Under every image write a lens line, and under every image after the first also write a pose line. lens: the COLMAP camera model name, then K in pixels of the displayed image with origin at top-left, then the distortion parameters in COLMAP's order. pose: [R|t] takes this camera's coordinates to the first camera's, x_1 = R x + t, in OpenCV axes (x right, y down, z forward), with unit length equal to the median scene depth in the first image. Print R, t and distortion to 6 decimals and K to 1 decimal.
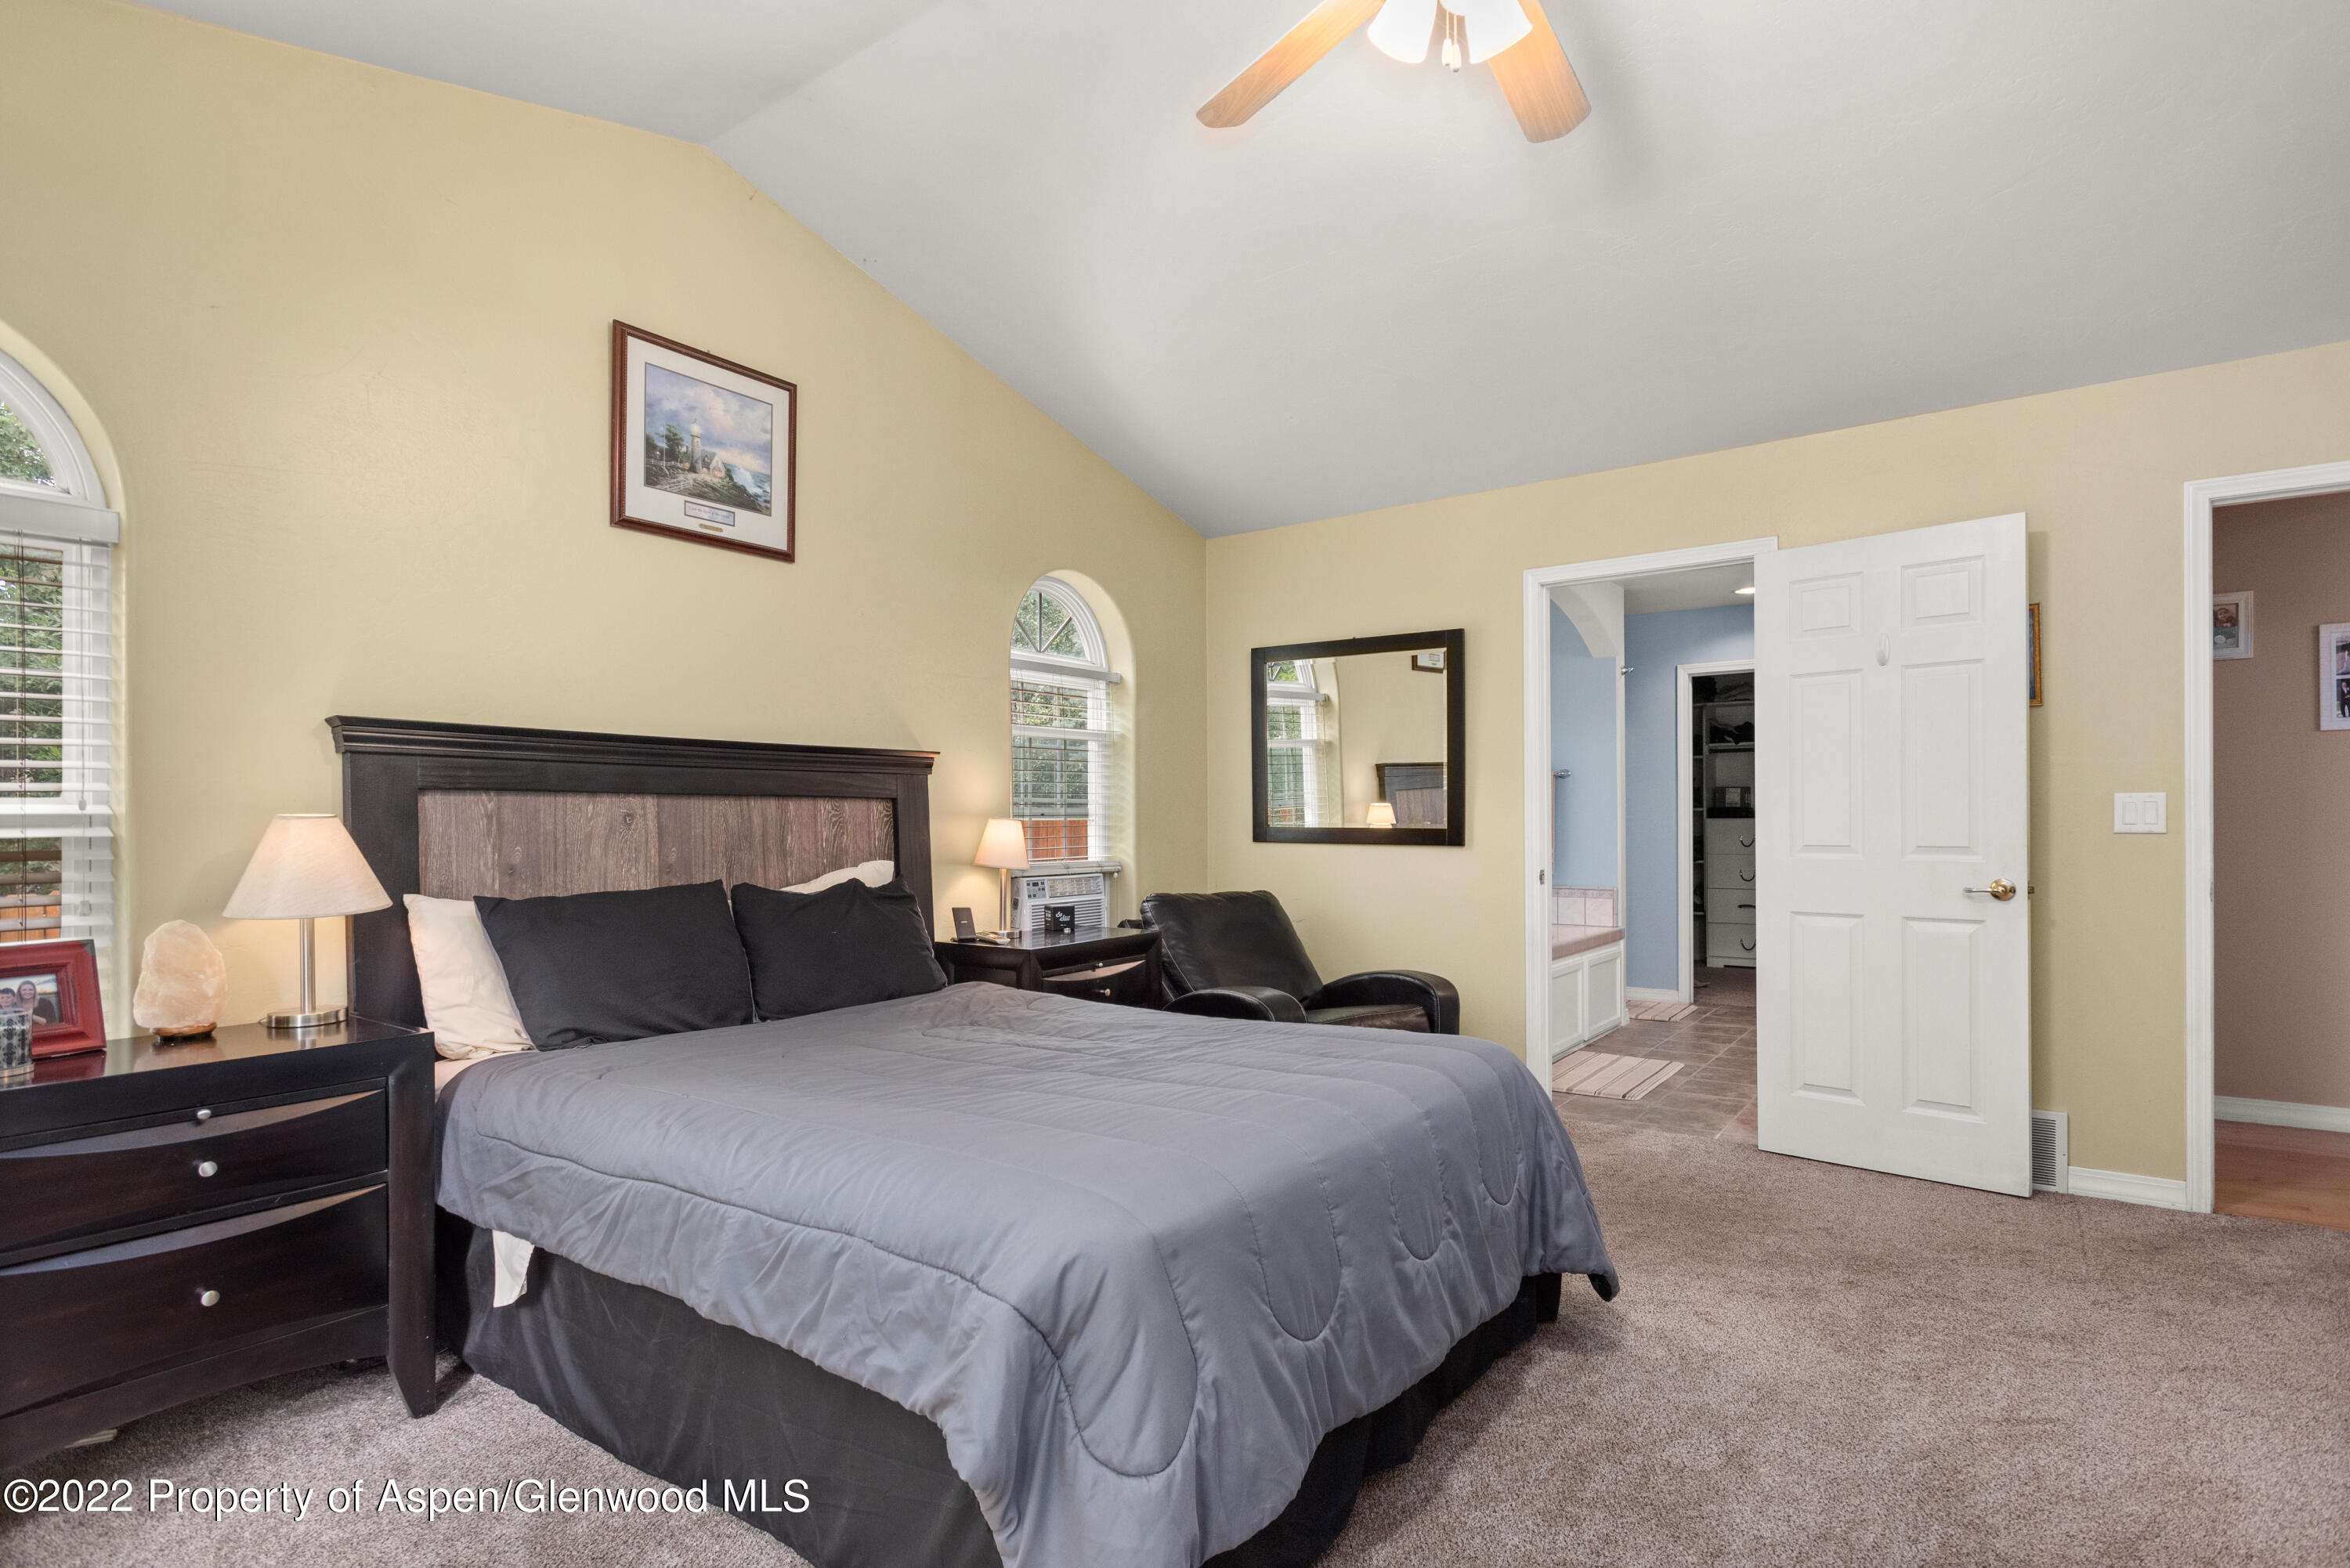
lens RADIAL K [[1203.6, 0, 1181.2], [0, 1203.6, 802.5], [0, 0, 1]] dist [0.016212, -0.001835]
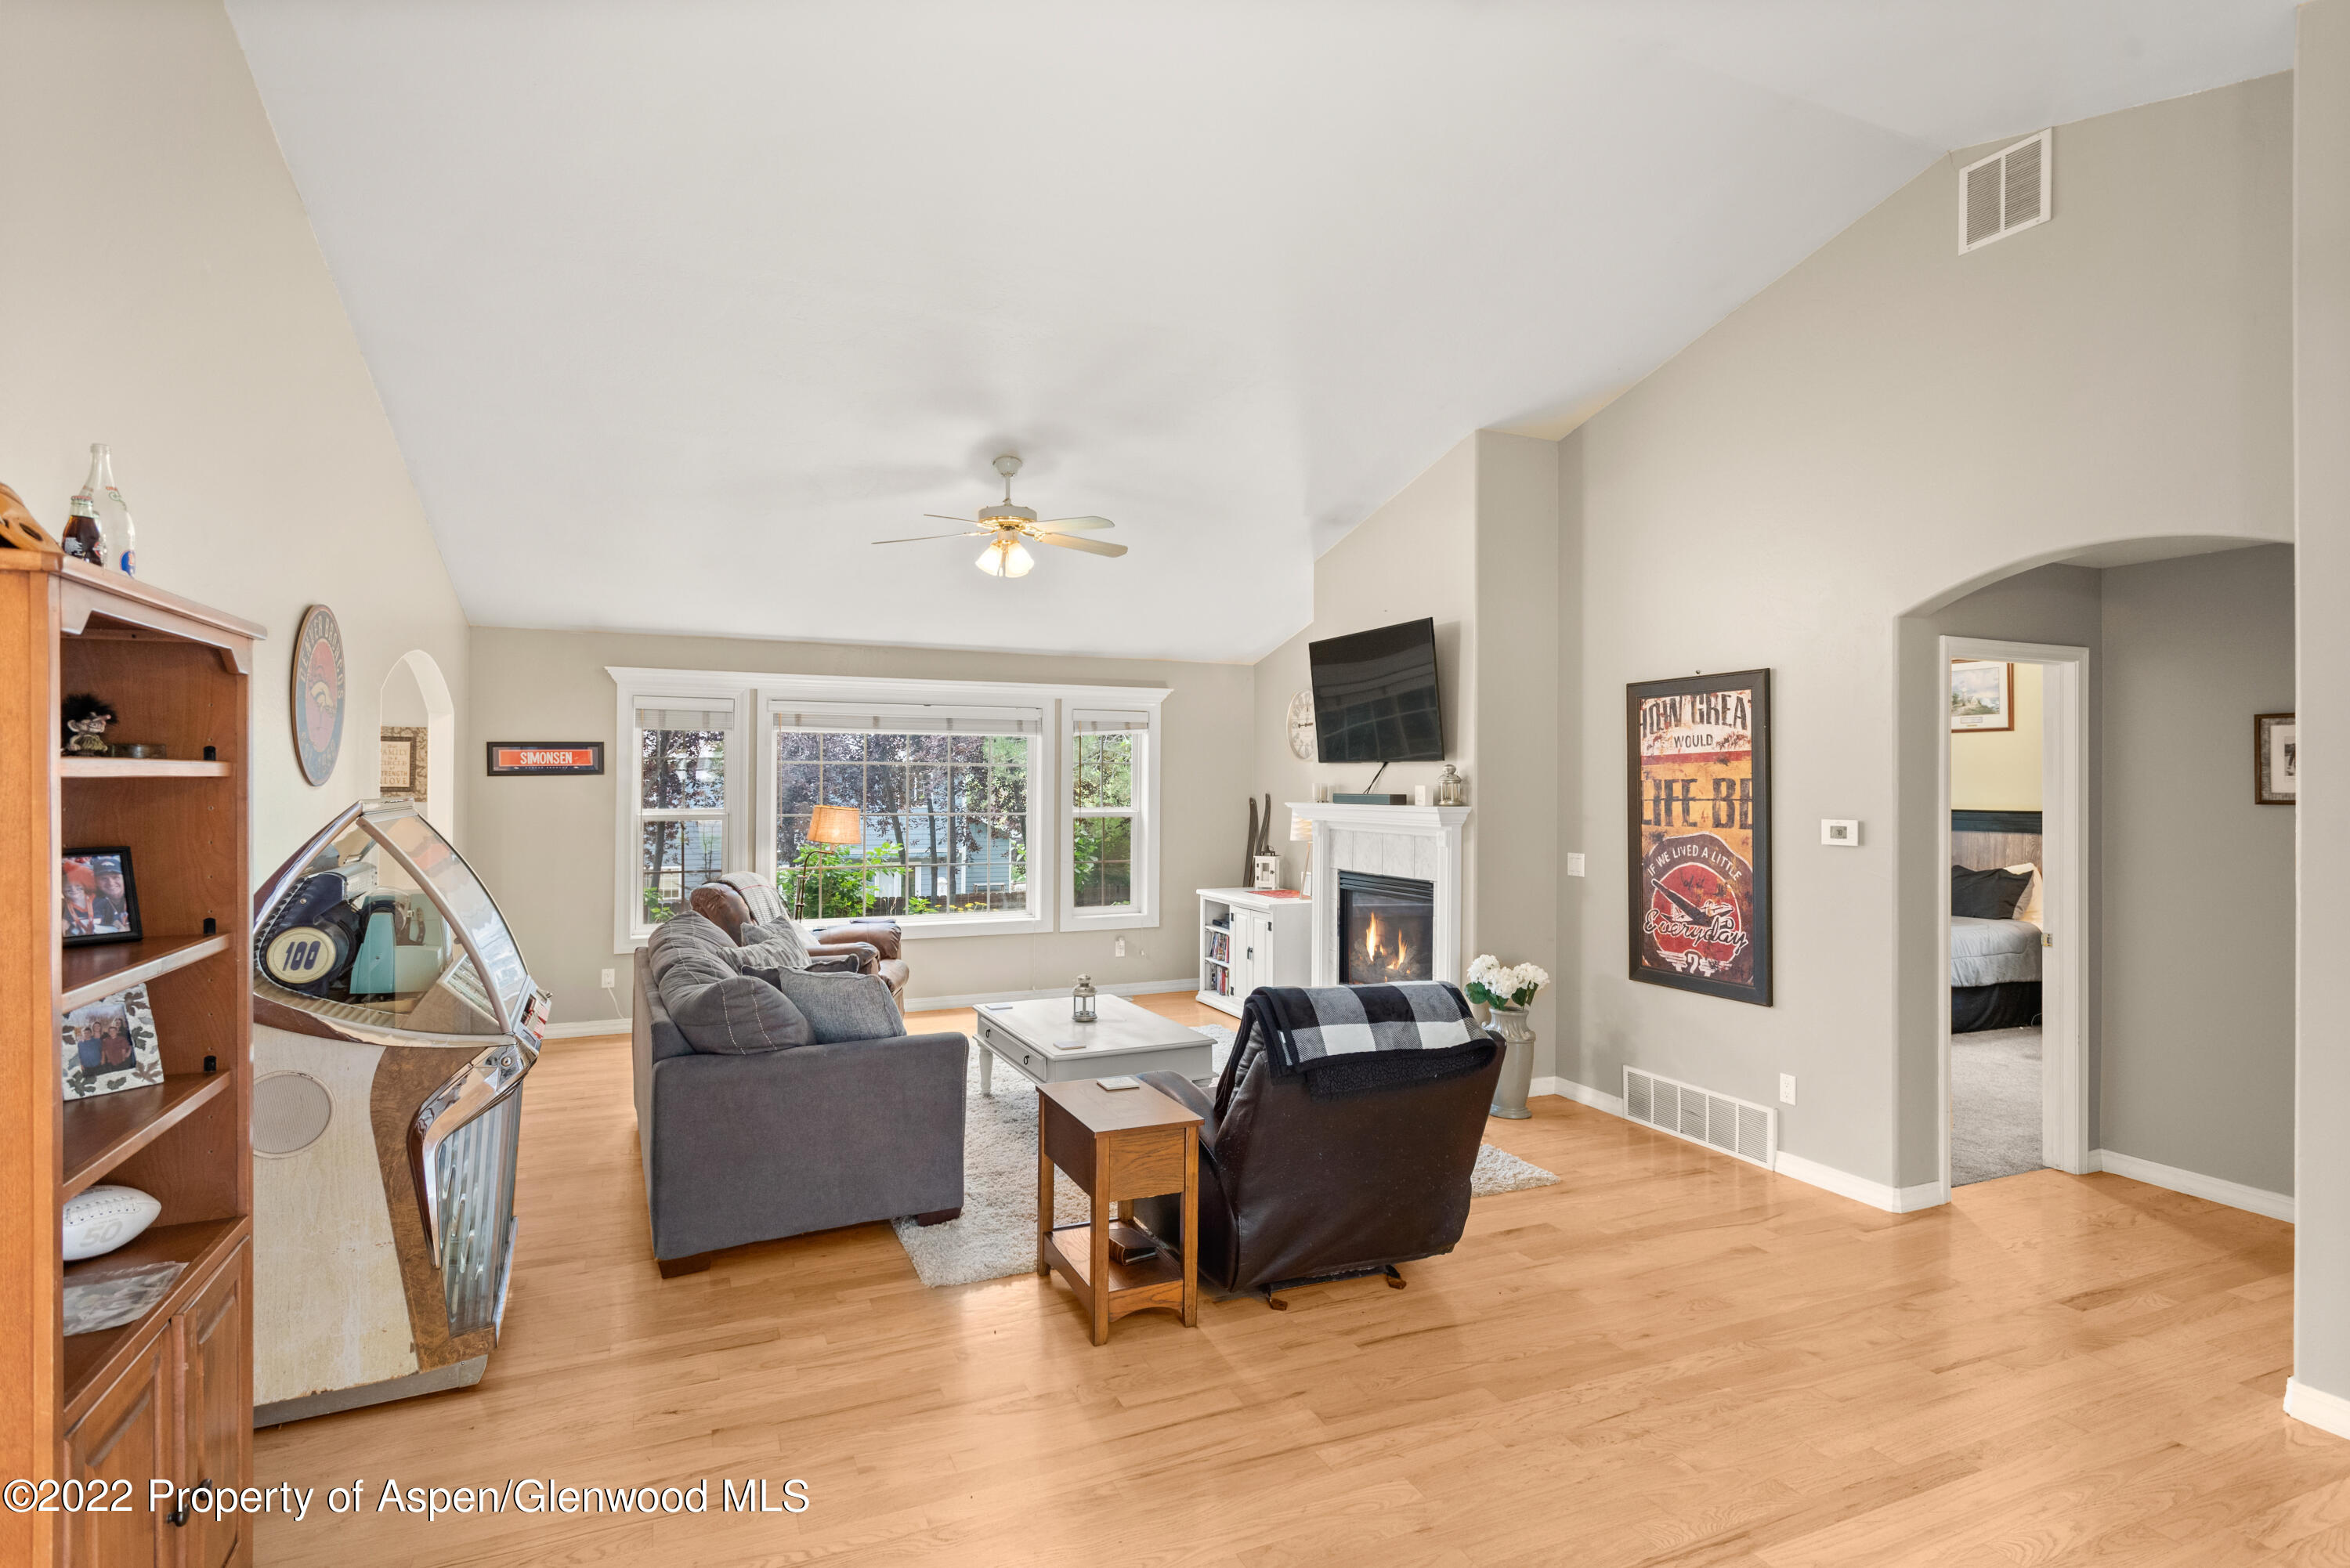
lens RADIAL K [[1203.6, 0, 1186.5], [0, 1203.6, 778.1], [0, 0, 1]] dist [0.016212, -0.001835]
pose [[-0.508213, -0.003193, -0.861225, 2.616377], [0.006439, 0.999951, -0.007507, -0.106928], [0.861207, -0.009360, -0.508168, 0.859405]]
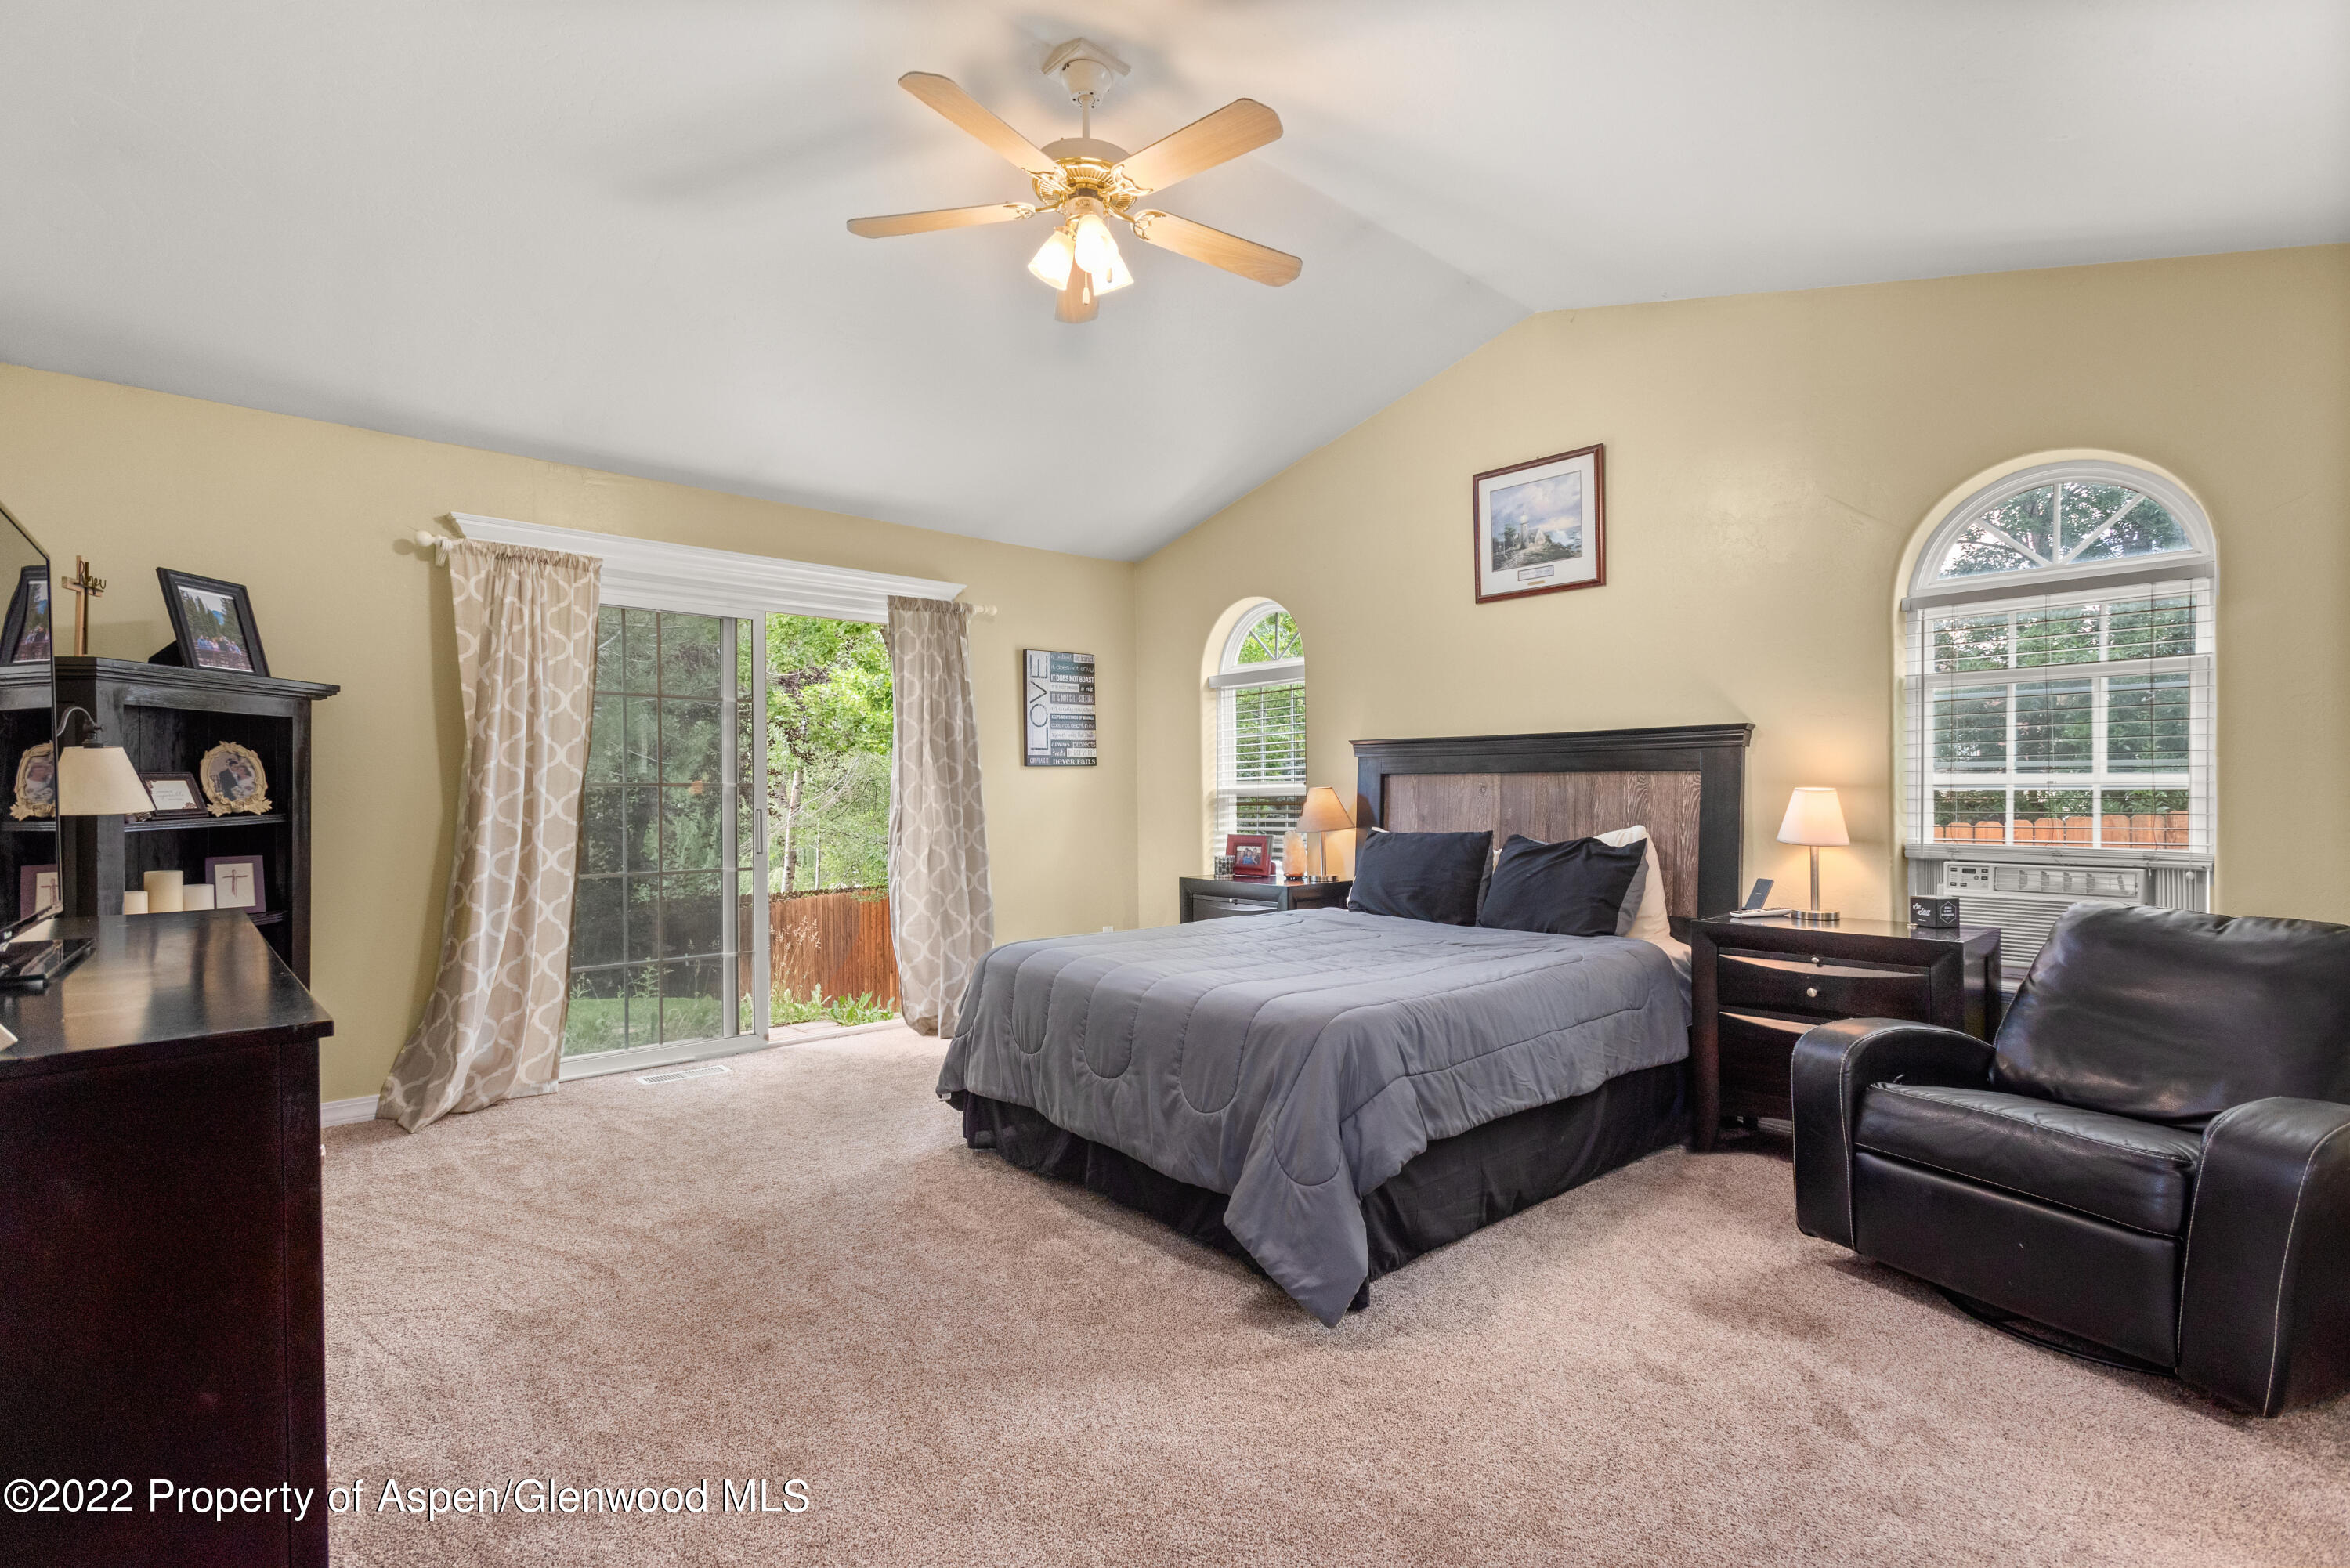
lens RADIAL K [[1128.3, 0, 1174.4], [0, 1128.3, 790.0], [0, 0, 1]] dist [0.018989, -0.006515]
pose [[-0.224835, -0.000005, -0.974397, 0.979591], [0.014525, 0.999889, -0.003356, 0.012411], [0.974289, -0.014908, -0.224810, 0.869918]]
